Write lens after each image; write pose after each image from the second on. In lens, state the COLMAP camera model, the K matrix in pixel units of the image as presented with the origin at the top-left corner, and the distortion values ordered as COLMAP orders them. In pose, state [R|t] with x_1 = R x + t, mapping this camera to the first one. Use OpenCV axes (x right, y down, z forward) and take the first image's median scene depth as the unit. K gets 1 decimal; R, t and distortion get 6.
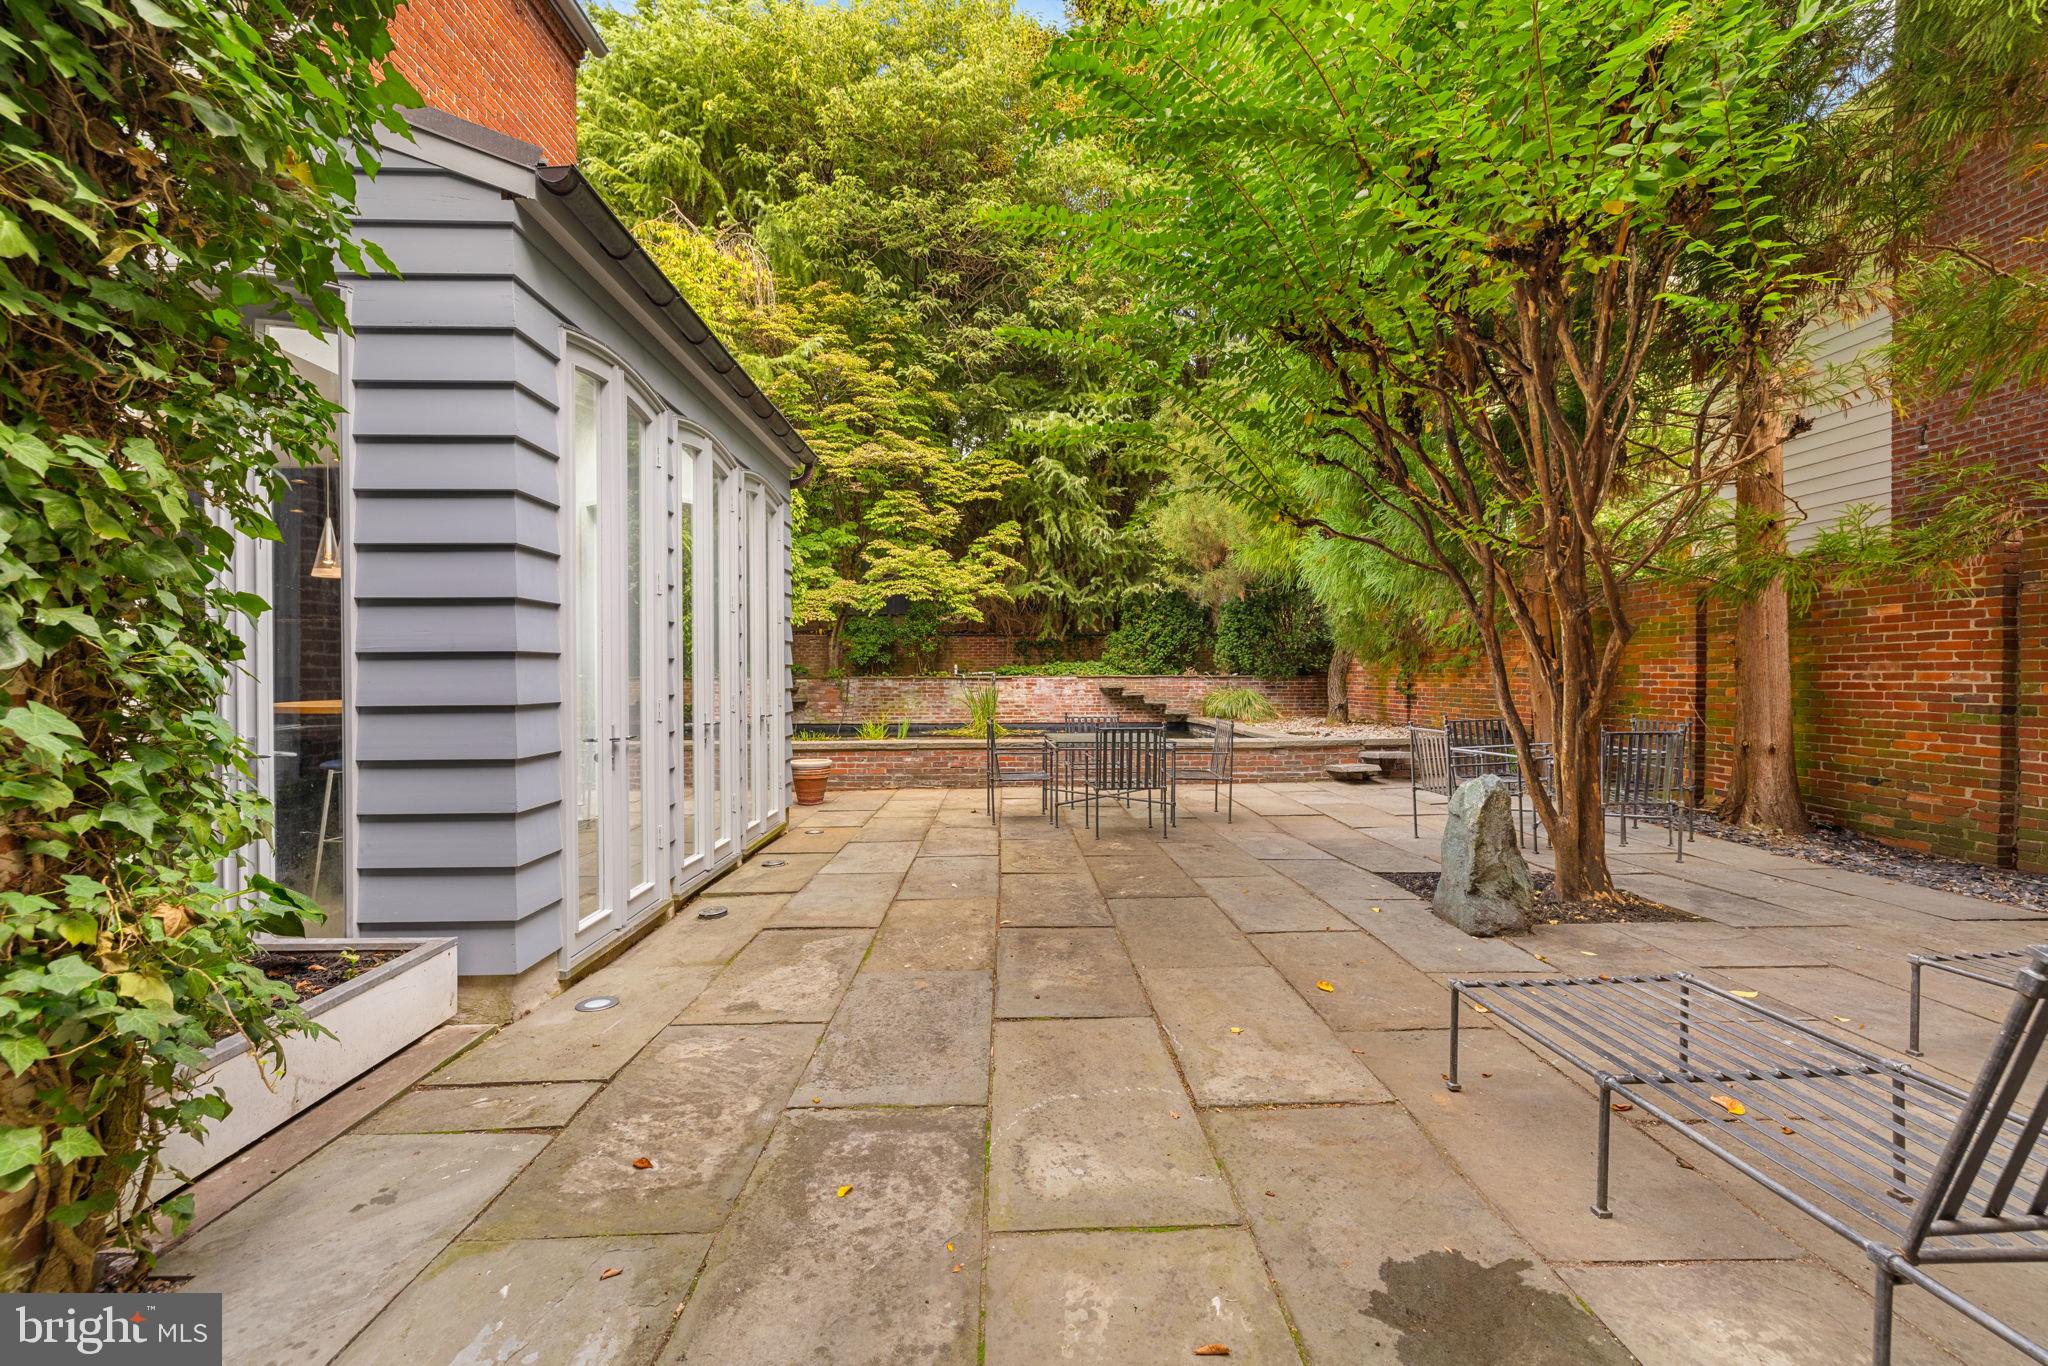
lens RADIAL K [[857.4, 0, 1024.8], [0, 857.4, 683.7], [0, 0, 1]] dist [-0.002791, -0.000337]
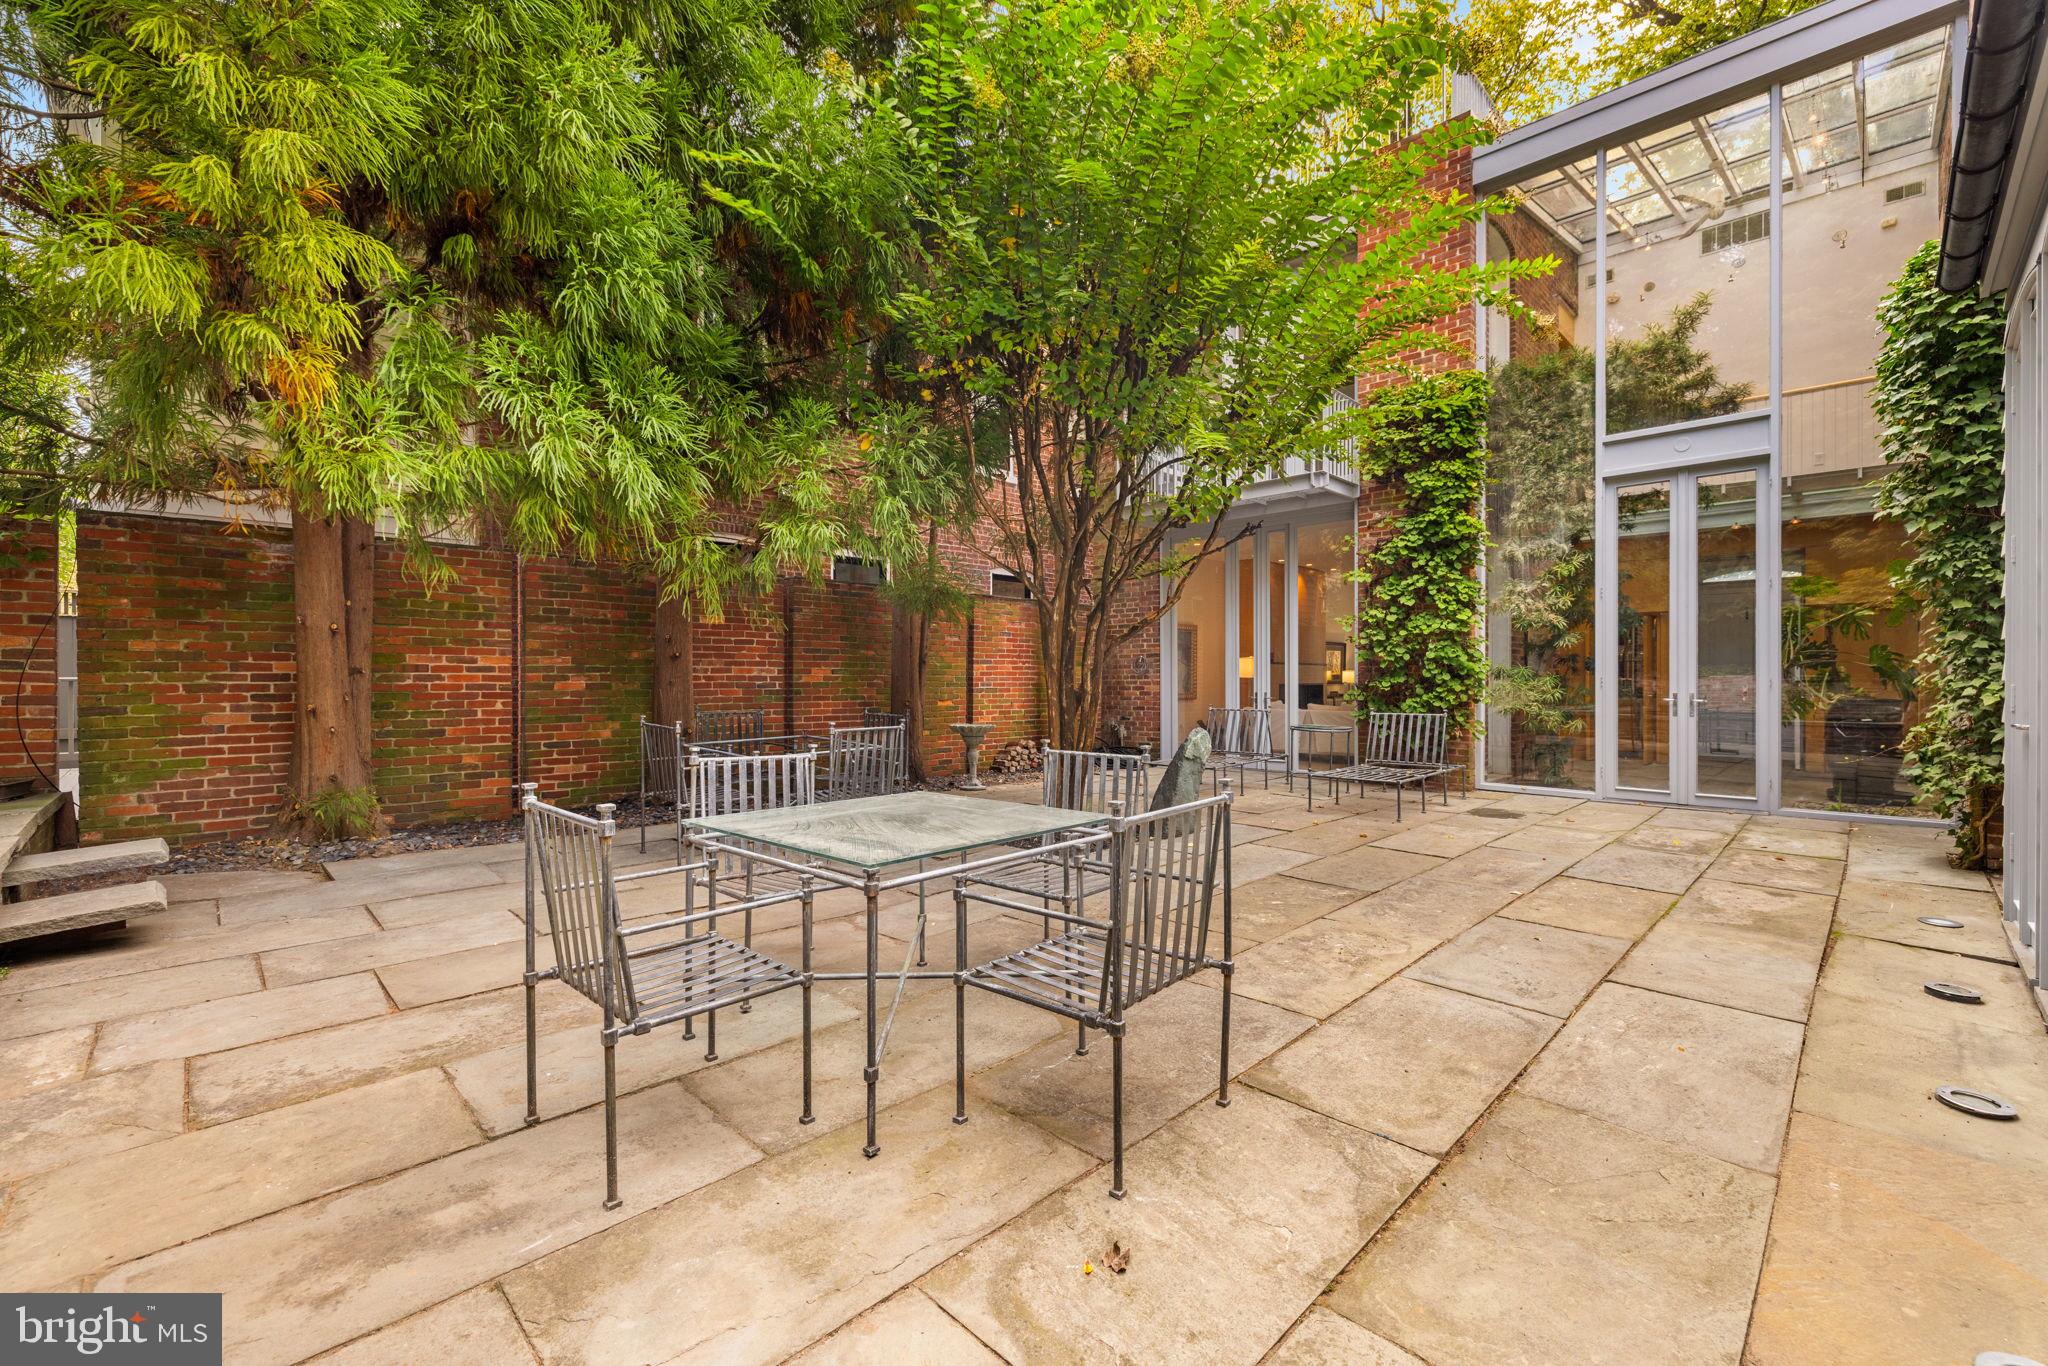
lens RADIAL K [[857.4, 0, 1024.0], [0, 857.4, 681.6], [0, 0, 1]] dist [-0.002791, -0.000337]
pose [[-0.685533, -0.003401, 0.728034, -0.265358], [0.007840, 0.999897, 0.012053, -0.003393], [-0.727999, 0.013970, -0.685436, 1.532934]]
